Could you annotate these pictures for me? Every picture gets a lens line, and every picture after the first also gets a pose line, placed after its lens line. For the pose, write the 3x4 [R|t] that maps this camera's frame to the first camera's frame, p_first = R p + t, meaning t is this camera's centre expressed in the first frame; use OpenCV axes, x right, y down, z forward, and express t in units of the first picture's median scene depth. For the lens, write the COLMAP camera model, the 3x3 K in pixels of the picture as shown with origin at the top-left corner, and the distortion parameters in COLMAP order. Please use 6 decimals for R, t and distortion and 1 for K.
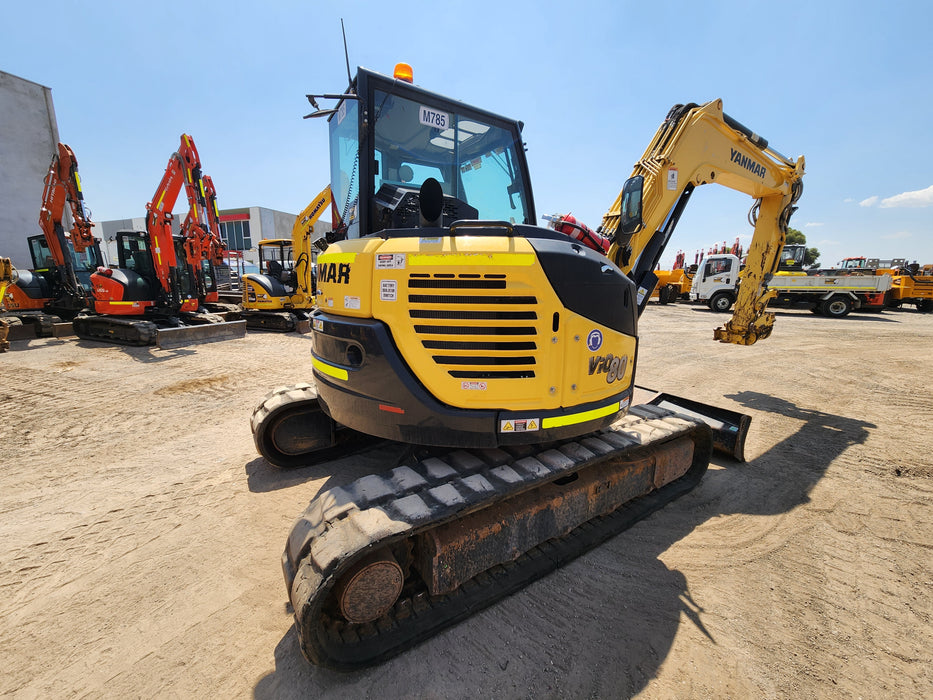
lens RADIAL K [[379.3, 0, 462.0], [0, 379.3, 350.3], [0, 0, 1]] dist [0.005483, -0.003992]
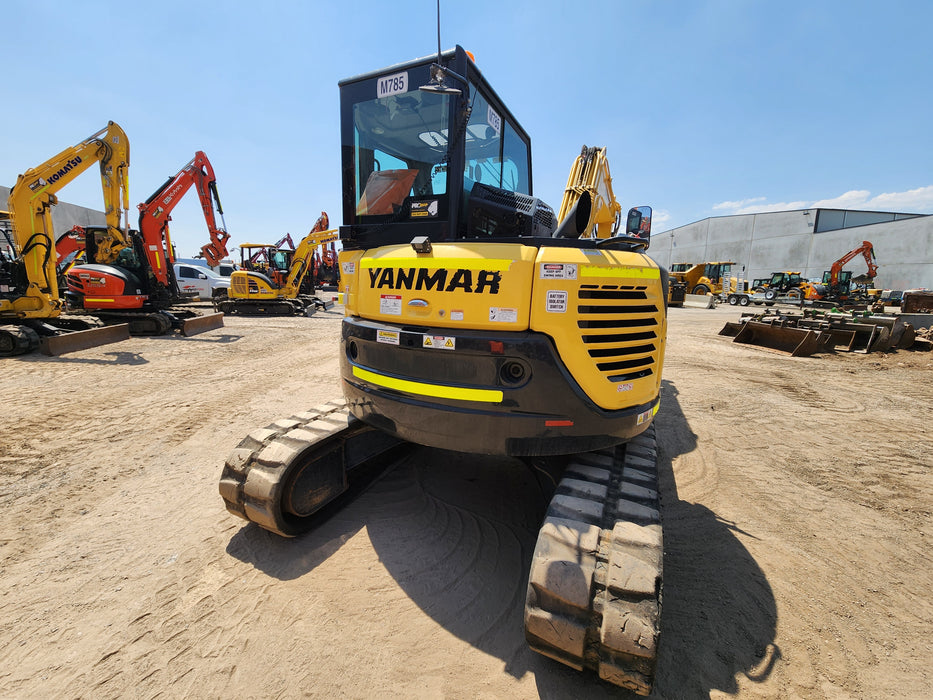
lens RADIAL K [[380.6, 0, 462.3], [0, 380.6, 349.9], [0, 0, 1]] dist [0.001104, 0.000436]
pose [[0.847366, -0.082346, 0.524585, -0.583293], [0.080175, 0.996418, 0.026904, -0.051330], [-0.524921, 0.019261, 0.850933, 0.195059]]
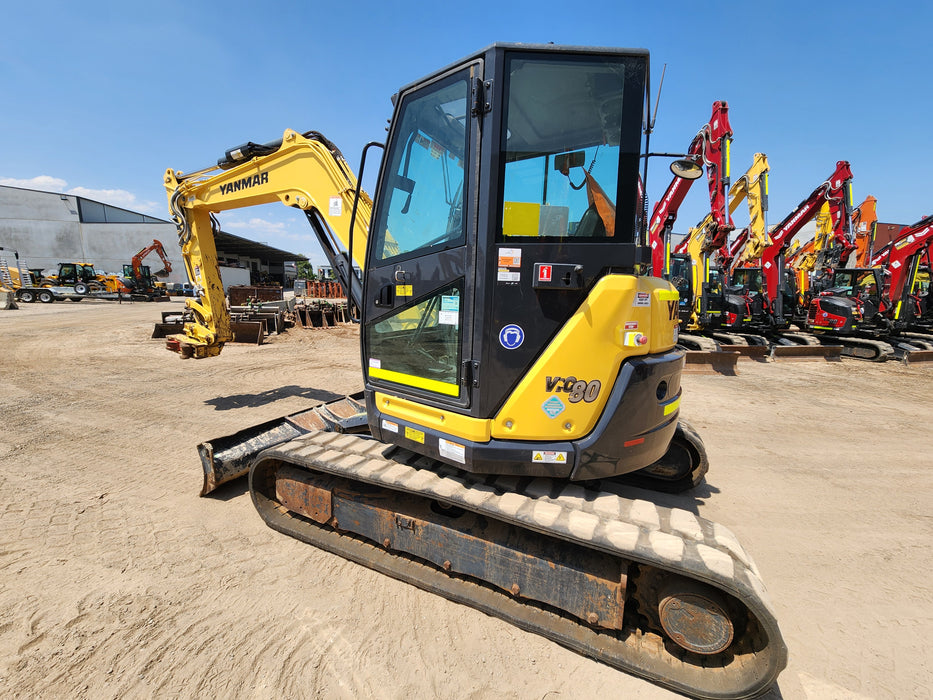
lens RADIAL K [[380.9, 0, 460.6], [0, 380.9, 349.7], [0, 0, 1]] dist [-0.000296, 0.003044]
pose [[-0.533537, -0.151339, 0.832127, -0.740041], [0.126269, 0.958582, 0.255298, -0.345229], [-0.836298, 0.241282, -0.492329, 1.603939]]
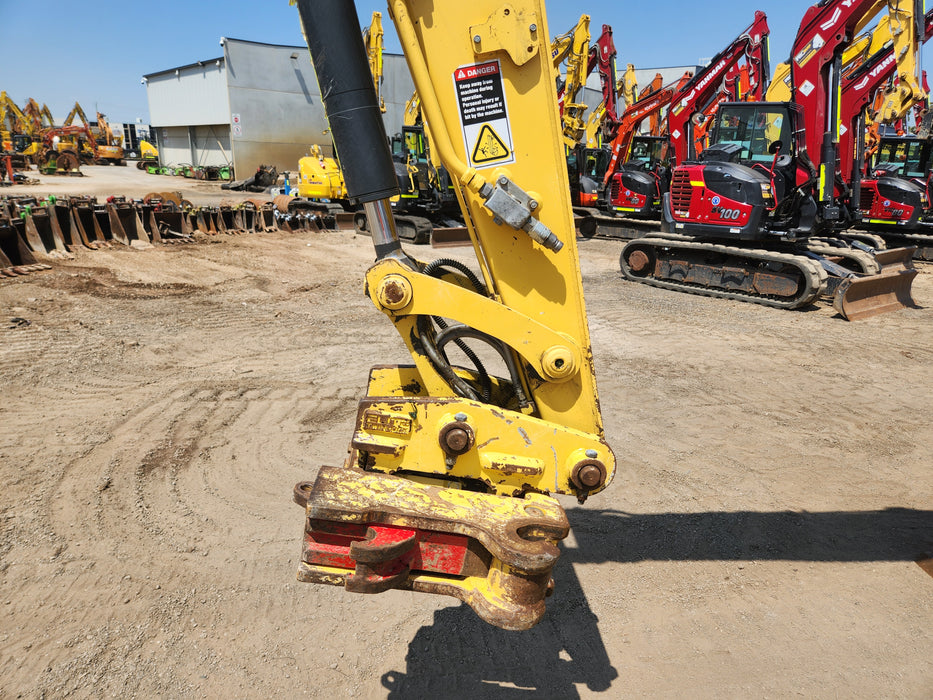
lens RADIAL K [[626.6, 0, 466.5], [0, 626.6, 350.0], [0, 0, 1]] dist [0.069060, -0.058037]
pose [[-0.876906, -0.159272, 0.453507, 1.041260], [0.056044, 0.903189, 0.425568, -0.422076], [-0.477384, 0.398600, -0.783086, 2.091574]]
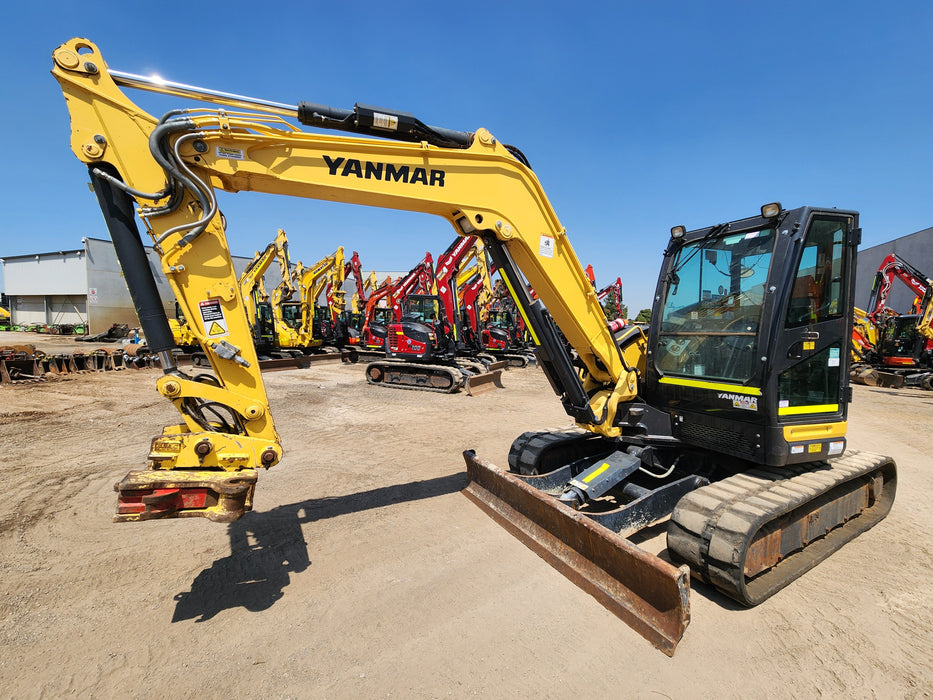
lens RADIAL K [[380.9, 0, 460.6], [0, 380.9, 349.7], [0, 0, 1]] dist [-0.000296, 0.003044]
pose [[-0.997420, -0.027105, 0.066470, 0.750286], [-0.010511, 0.971137, 0.238292, -0.498329], [-0.071010, 0.236979, -0.968916, 2.337613]]
